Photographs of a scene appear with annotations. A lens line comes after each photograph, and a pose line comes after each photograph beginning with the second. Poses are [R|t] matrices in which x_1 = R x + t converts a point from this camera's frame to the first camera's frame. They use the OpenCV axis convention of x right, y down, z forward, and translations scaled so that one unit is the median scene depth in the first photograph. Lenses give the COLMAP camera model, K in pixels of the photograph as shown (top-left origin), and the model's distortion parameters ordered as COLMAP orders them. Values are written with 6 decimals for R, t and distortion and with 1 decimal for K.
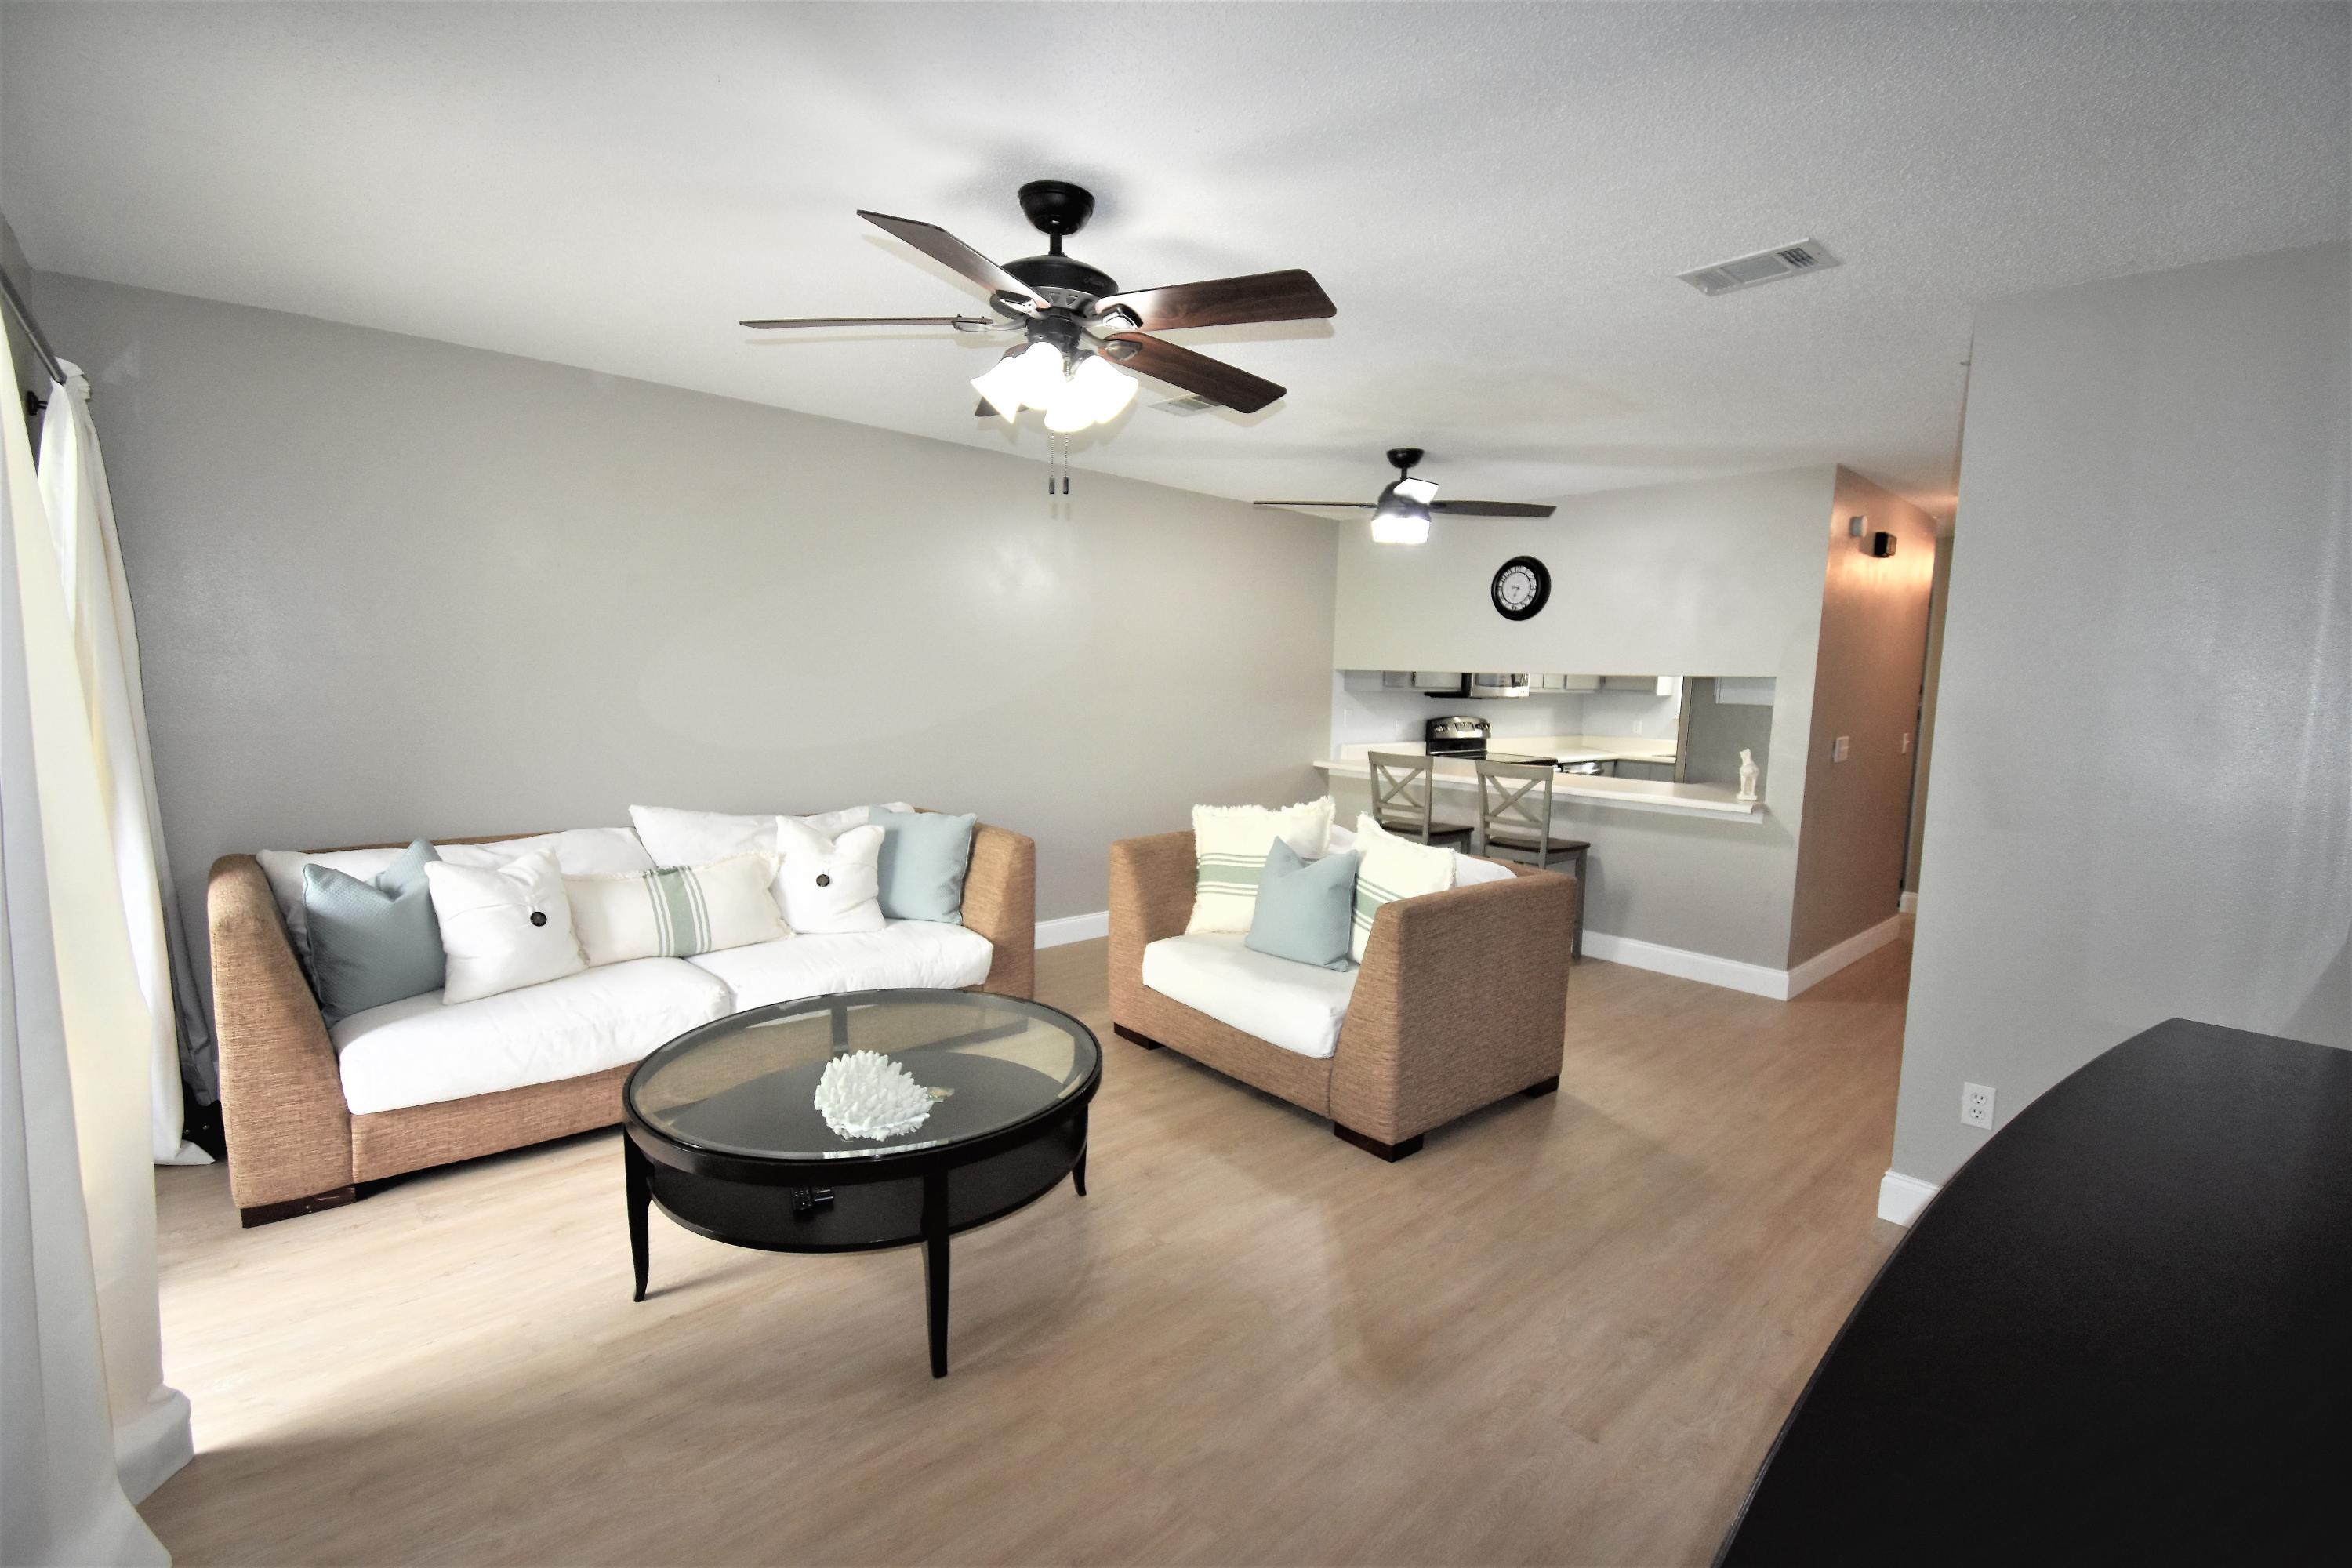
lens RADIAL K [[1039.6, 0, 1194.7], [0, 1039.6, 792.5], [0, 0, 1]] dist [0.004320, -0.002942]
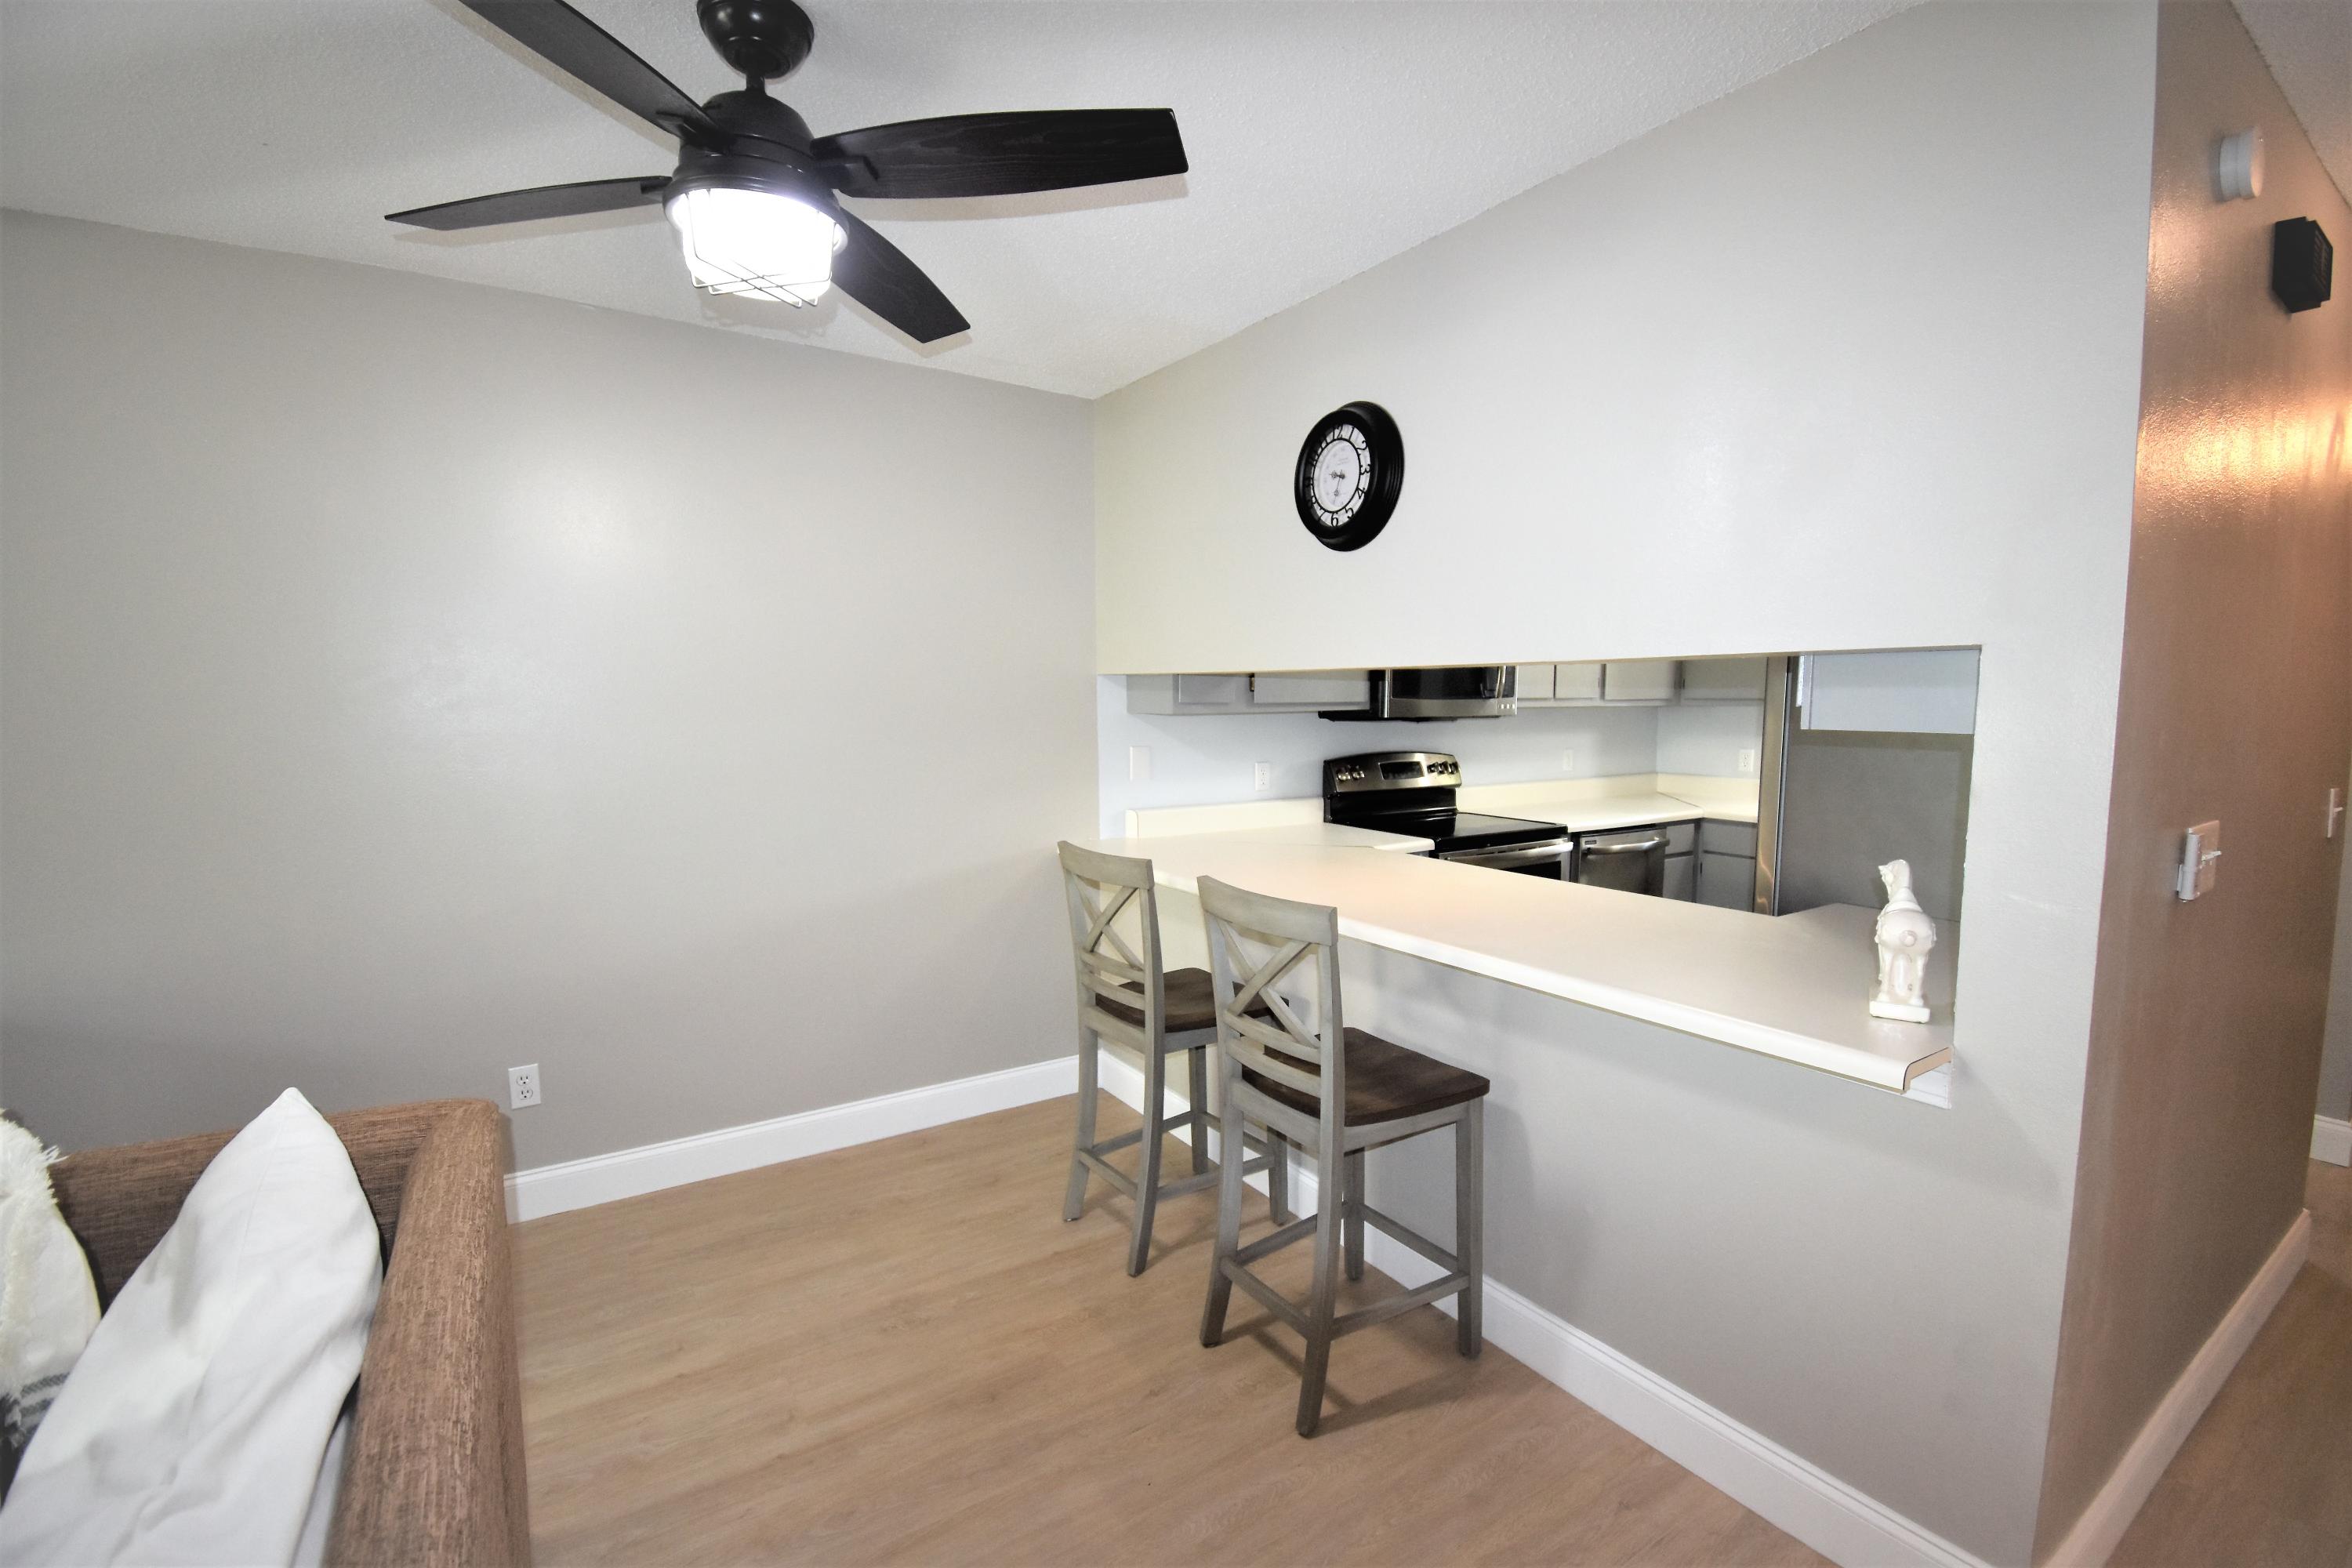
lens RADIAL K [[1039.6, 0, 1188.0], [0, 1039.6, 781.2], [0, 0, 1]] dist [0.004320, -0.002942]
pose [[0.985656, -0.011795, -0.168356, 0.324527], [0.006658, 0.999496, -0.031042, -0.053511], [0.168638, 0.029476, 0.985237, 0.564157]]
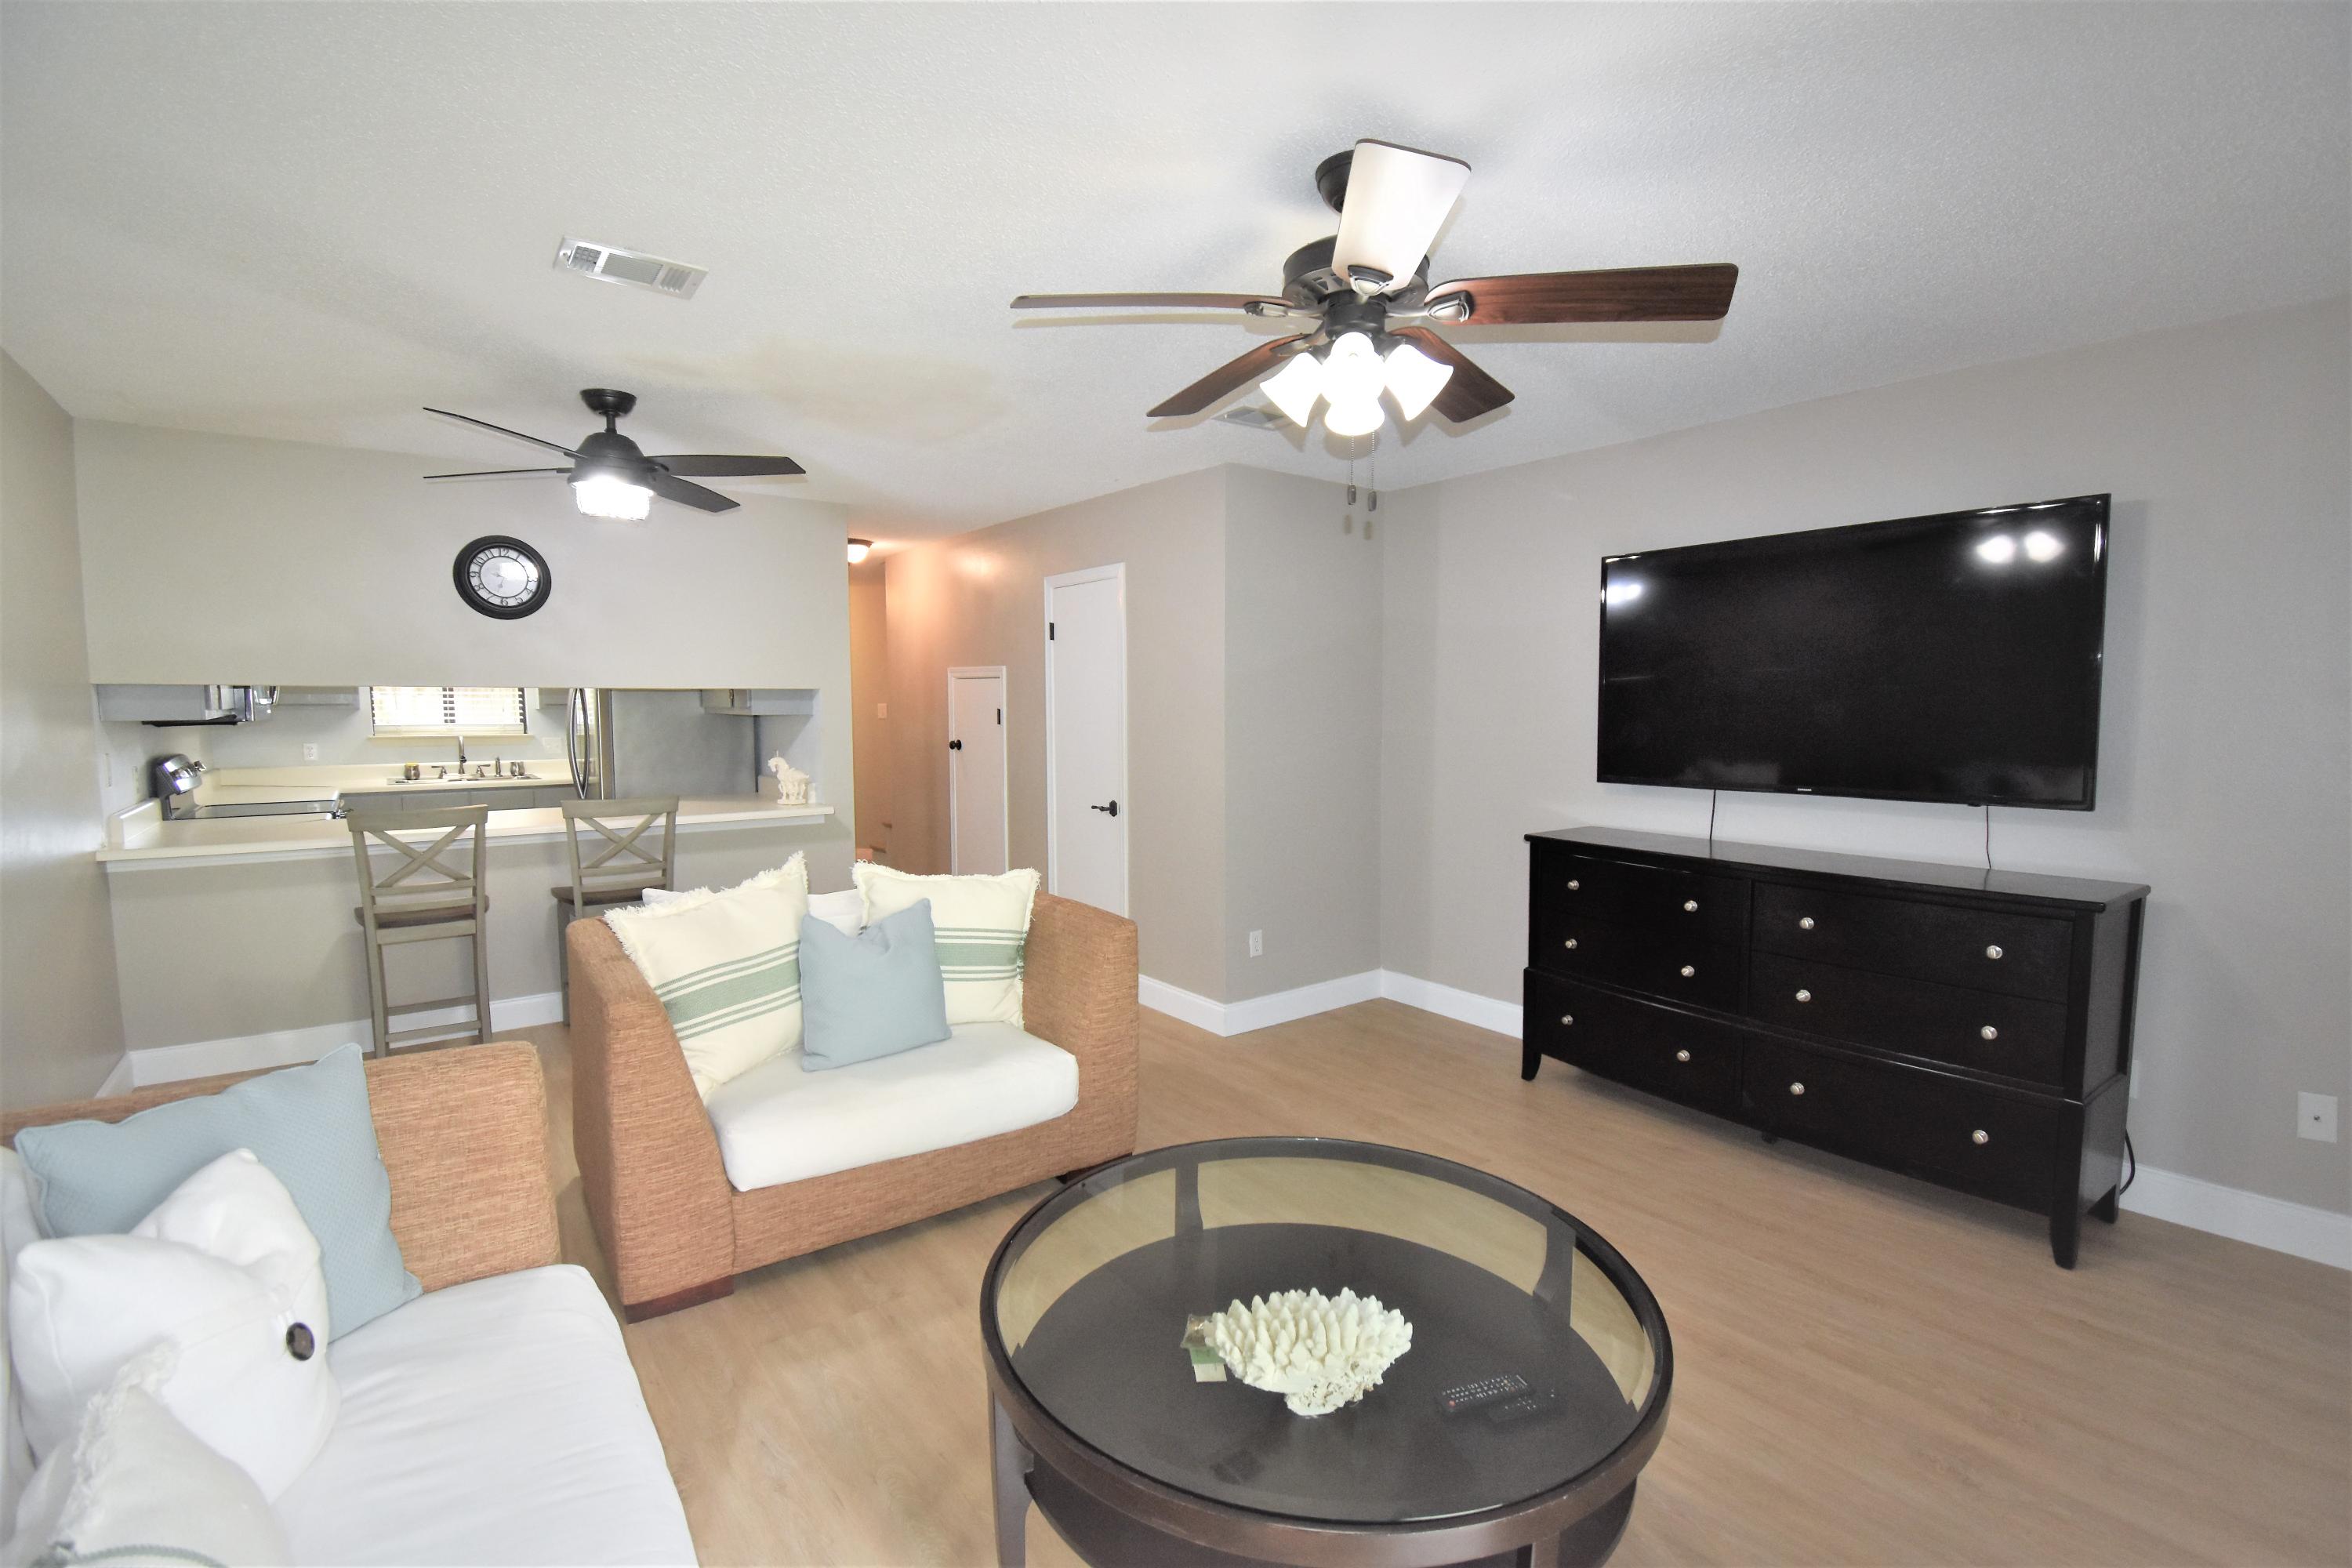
lens RADIAL K [[1039.6, 0, 1183.3], [0, 1039.6, 792.5], [0, 0, 1]] dist [0.004320, -0.002942]
pose [[0.064356, -0.110452, 0.991796, -0.445336], [0.109124, 0.988675, 0.103023, -0.064220], [-0.991943, 0.101598, 0.075680, 0.466969]]
